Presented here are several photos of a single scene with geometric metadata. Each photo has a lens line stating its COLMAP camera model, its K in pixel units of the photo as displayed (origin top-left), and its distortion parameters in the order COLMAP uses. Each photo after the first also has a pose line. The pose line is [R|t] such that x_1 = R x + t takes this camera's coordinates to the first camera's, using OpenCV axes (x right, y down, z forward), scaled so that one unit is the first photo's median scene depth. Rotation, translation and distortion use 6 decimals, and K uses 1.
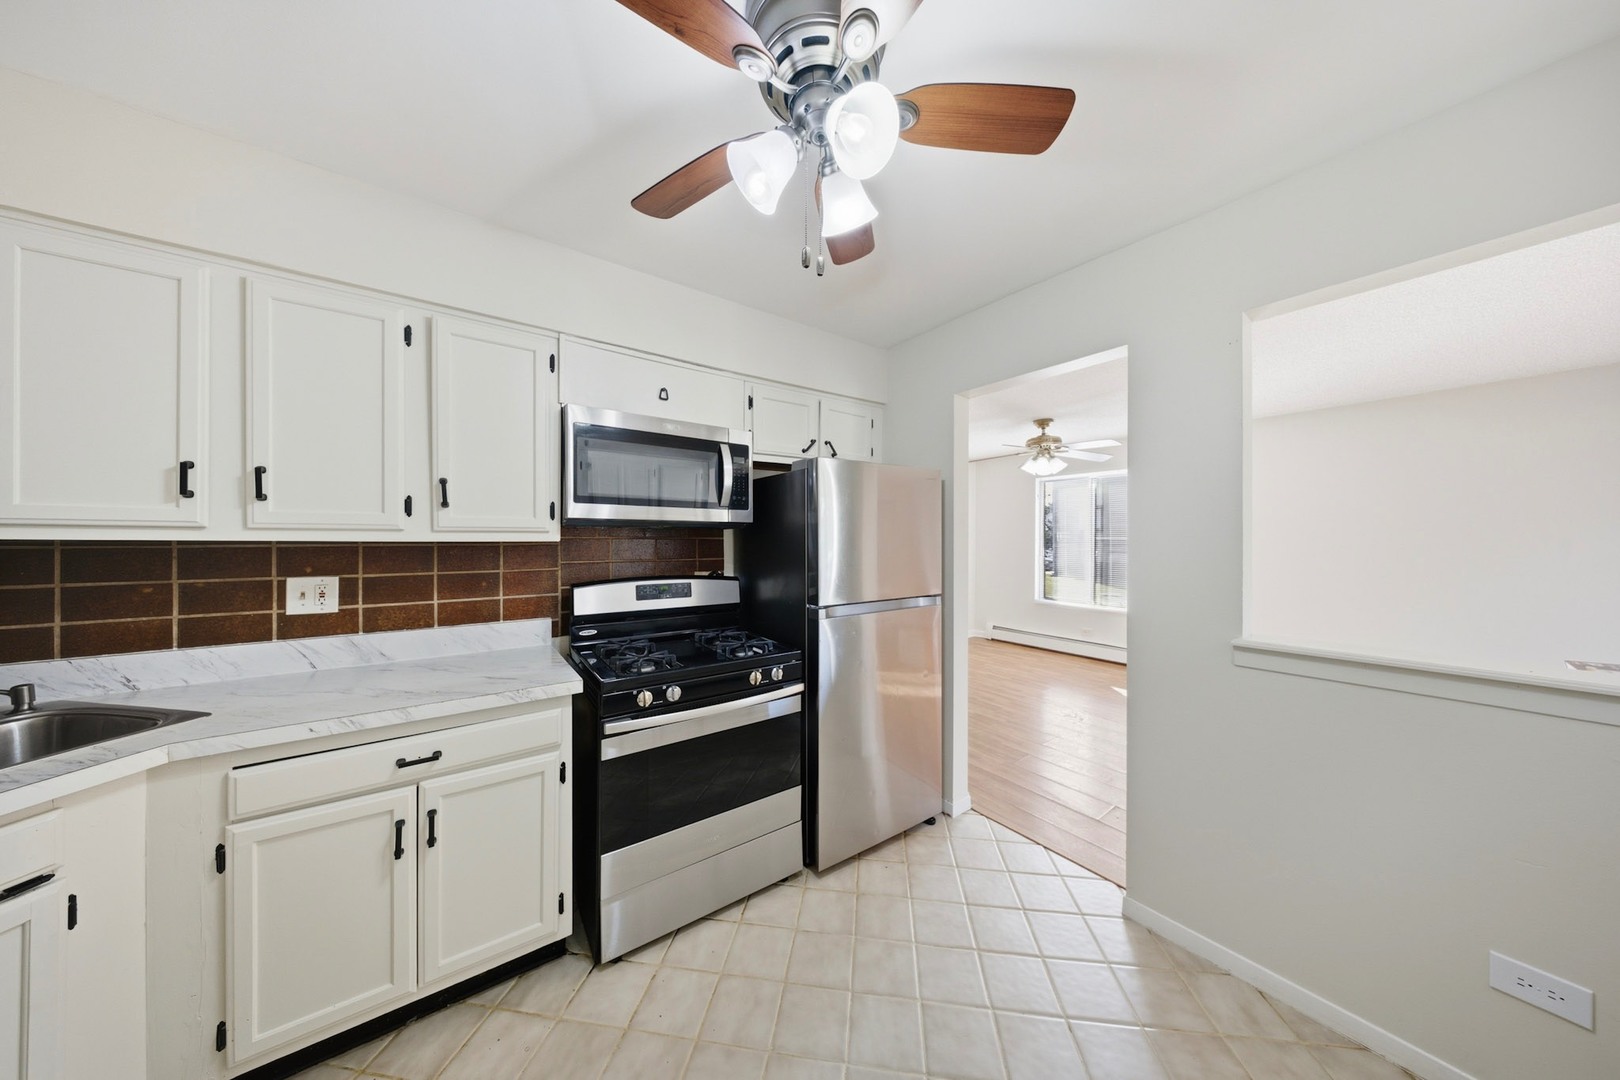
lens RADIAL K [[488.6, 0, 810.0], [0, 488.6, 540.2], [0, 0, 1]] dist [-0.001373, -0.000145]
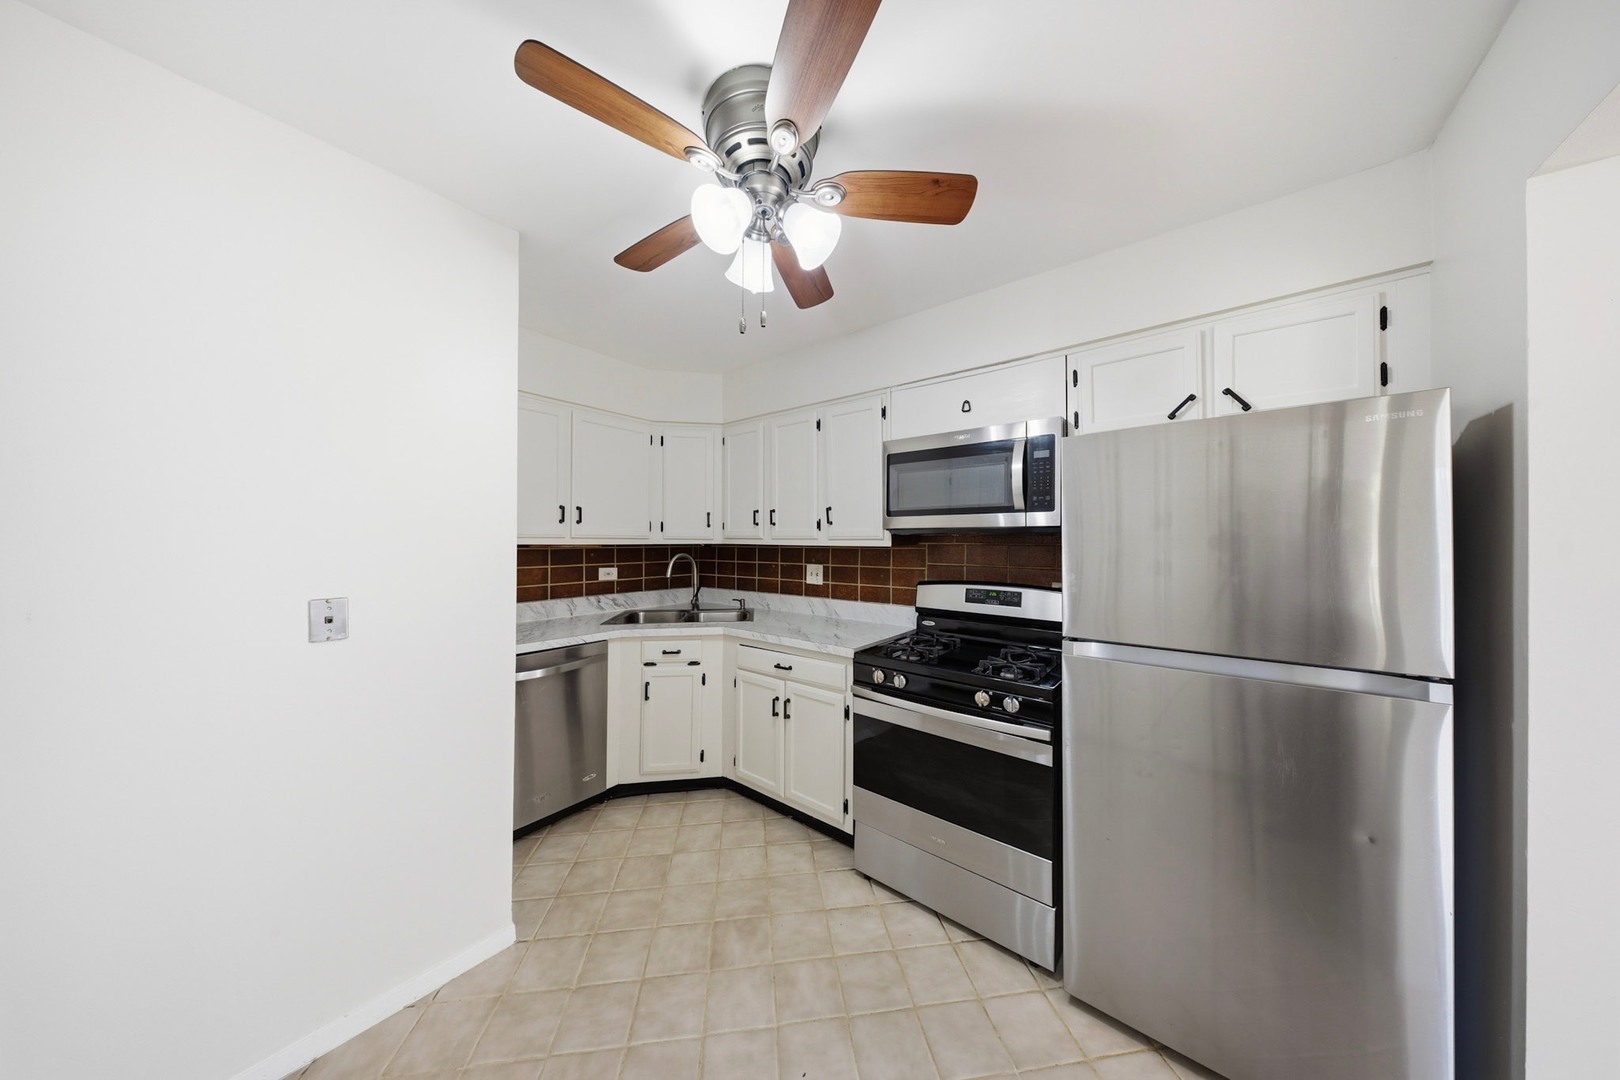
lens RADIAL K [[488.6, 0, 812.8], [0, 488.6, 538.5], [0, 0, 1]] dist [-0.001373, -0.000145]
pose [[0.259301, -0.006464, -0.965775, 0.712247], [-0.004105, 0.999961, -0.007794, -0.008262], [0.965788, 0.005985, 0.259264, 0.472978]]
